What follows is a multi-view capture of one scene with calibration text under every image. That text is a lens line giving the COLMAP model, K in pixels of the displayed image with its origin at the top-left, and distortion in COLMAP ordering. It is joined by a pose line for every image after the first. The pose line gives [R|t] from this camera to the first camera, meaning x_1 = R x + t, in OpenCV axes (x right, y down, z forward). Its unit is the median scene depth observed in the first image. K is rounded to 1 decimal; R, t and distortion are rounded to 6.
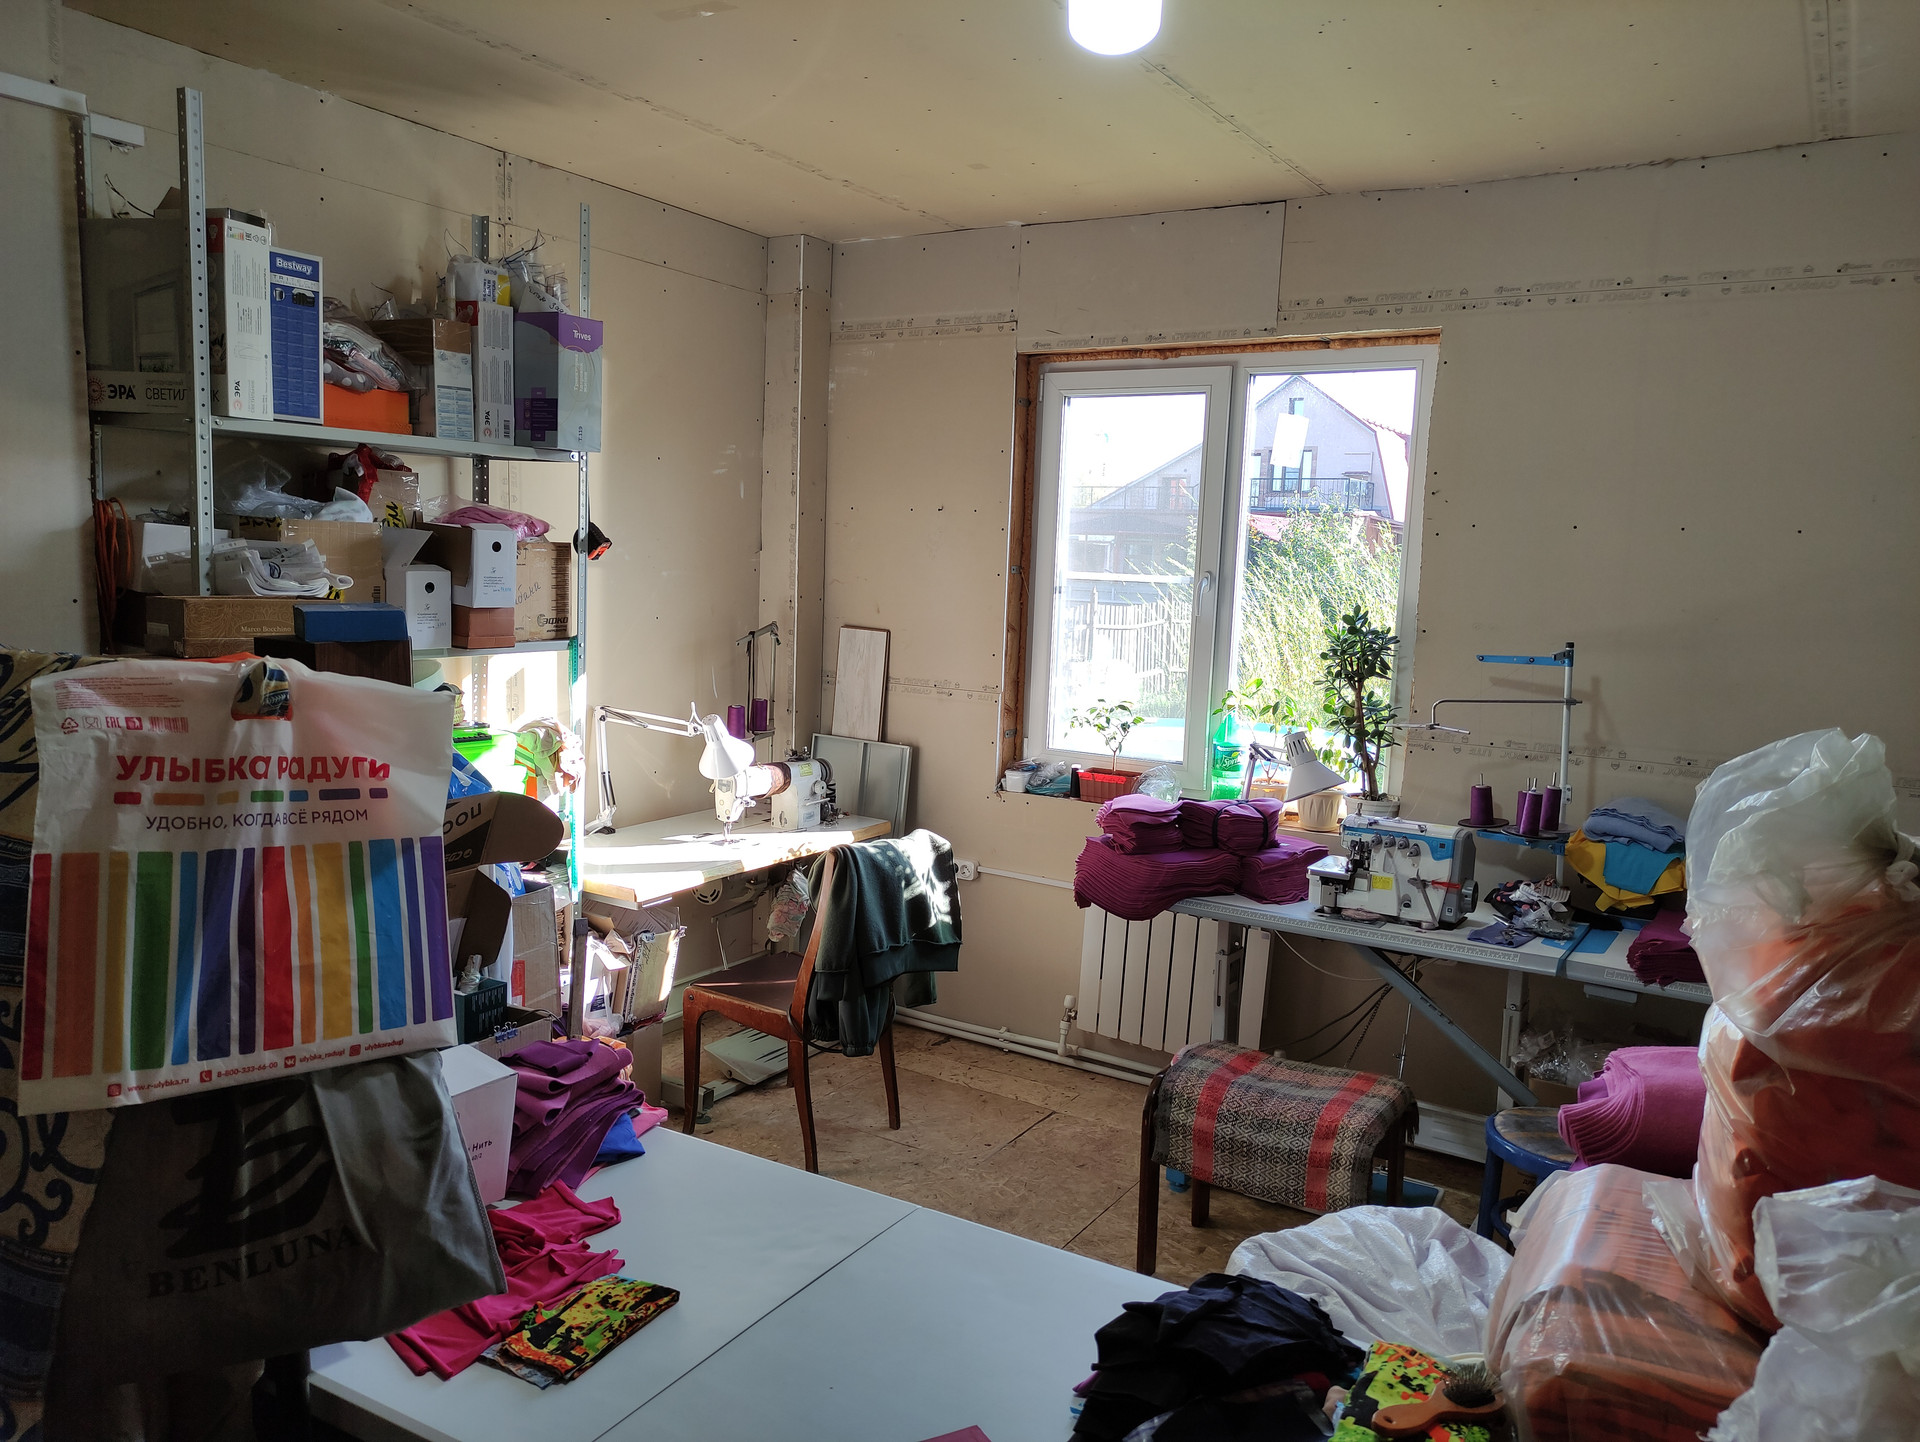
lens RADIAL K [[1418.9, 0, 960.2], [0, 1418.9, 727.3], [0, 0, 1]] dist [0.061119, -0.049192]
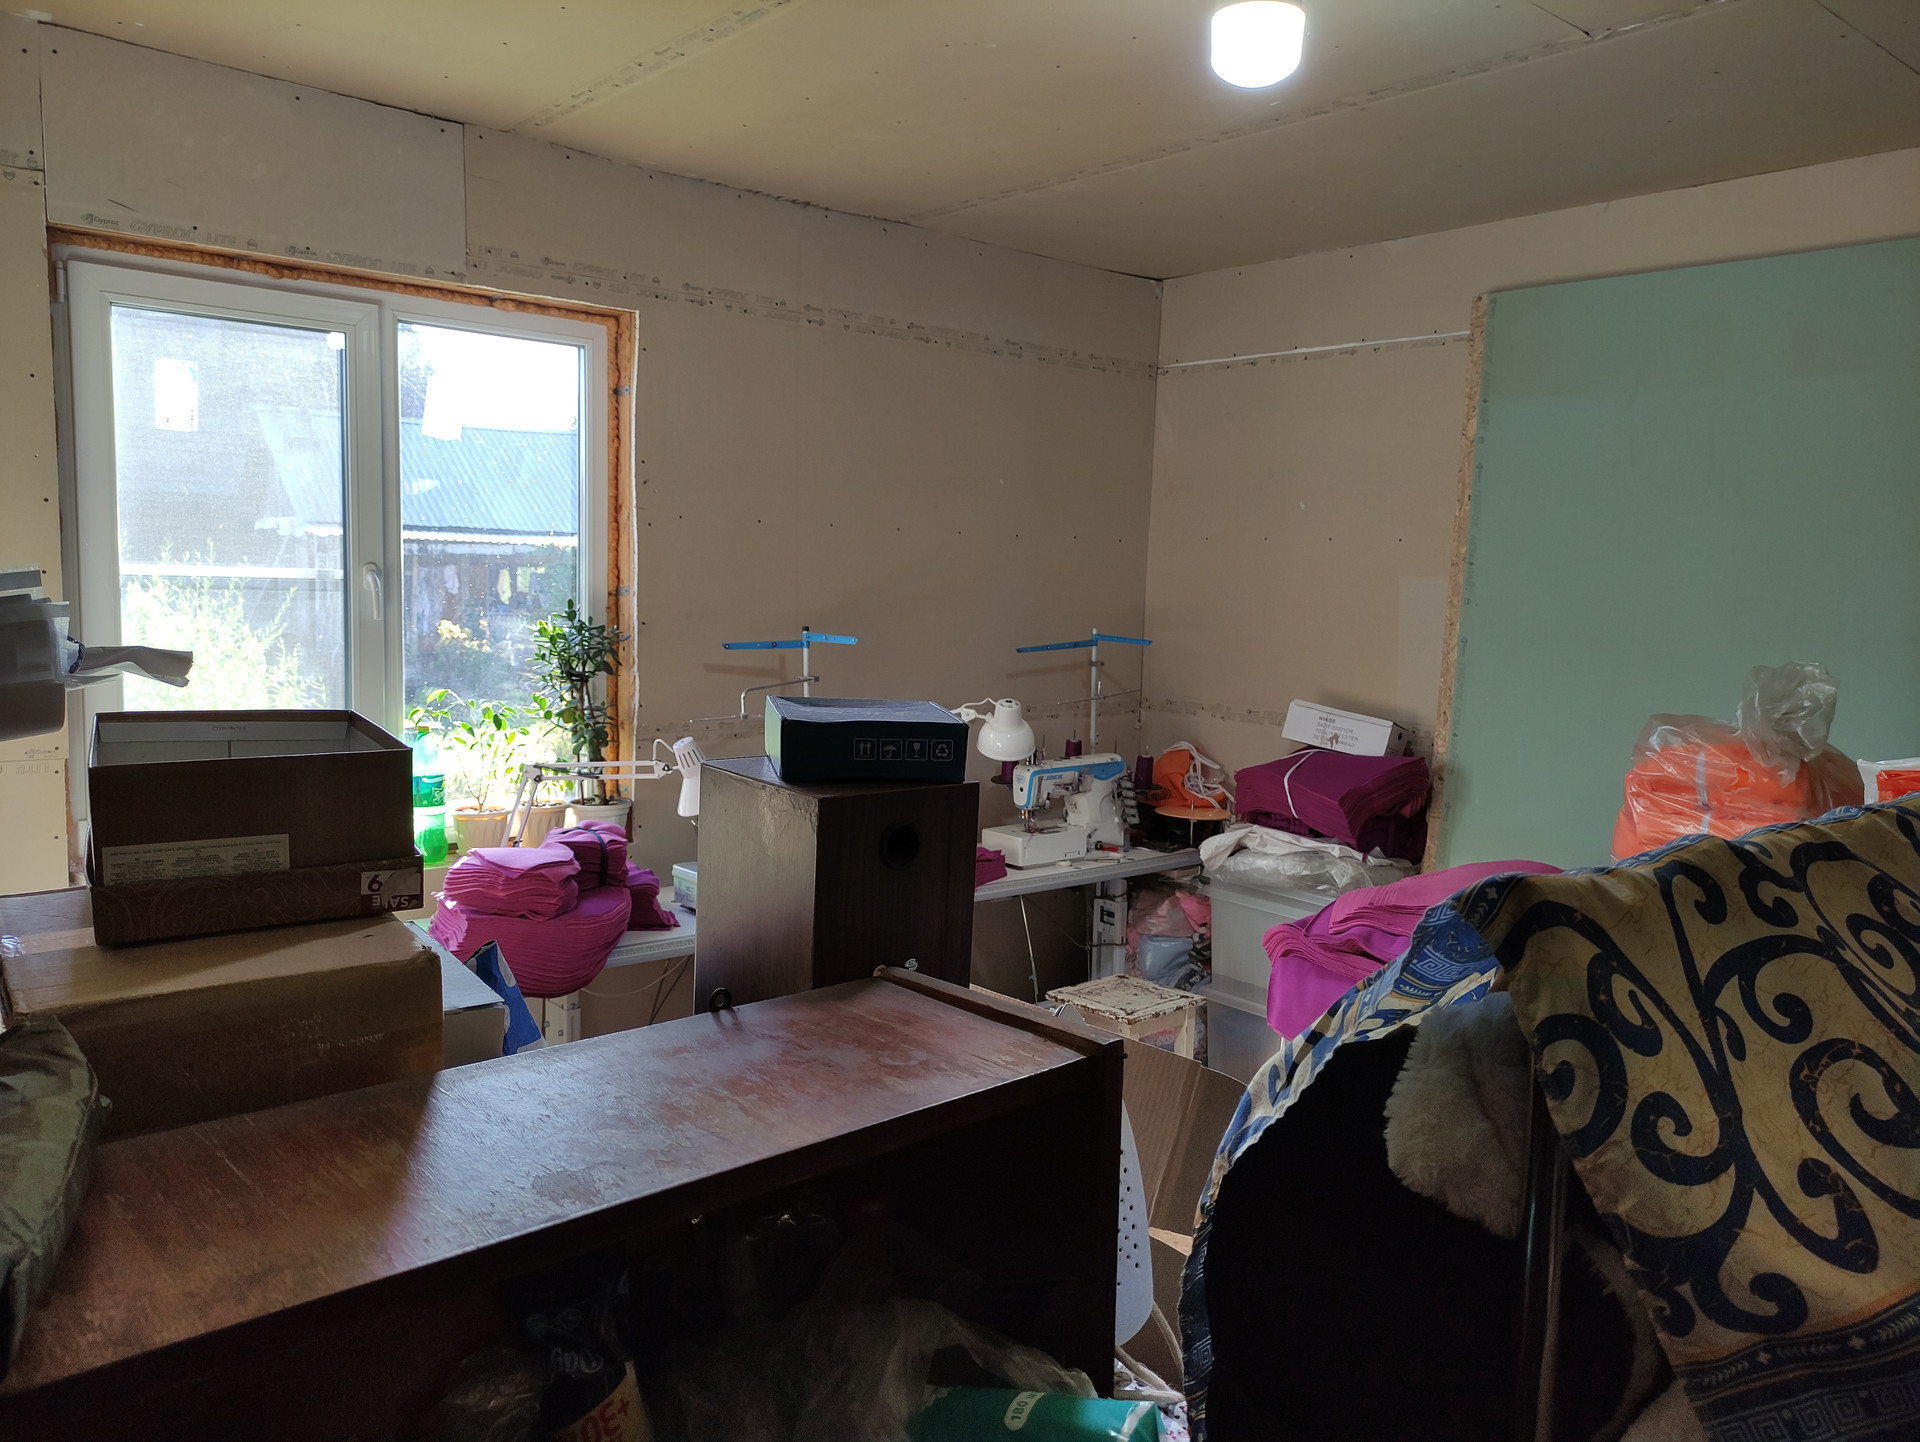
lens RADIAL K [[1418.9, 0, 960.9], [0, 1418.9, 718.3], [0, 0, 1]] dist [0.061119, -0.049192]
pose [[0.319556, -0.128826, 0.938769, -0.530209], [0.091230, 0.990296, 0.104842, -0.084899], [-0.943165, 0.052141, 0.328208, 0.475517]]
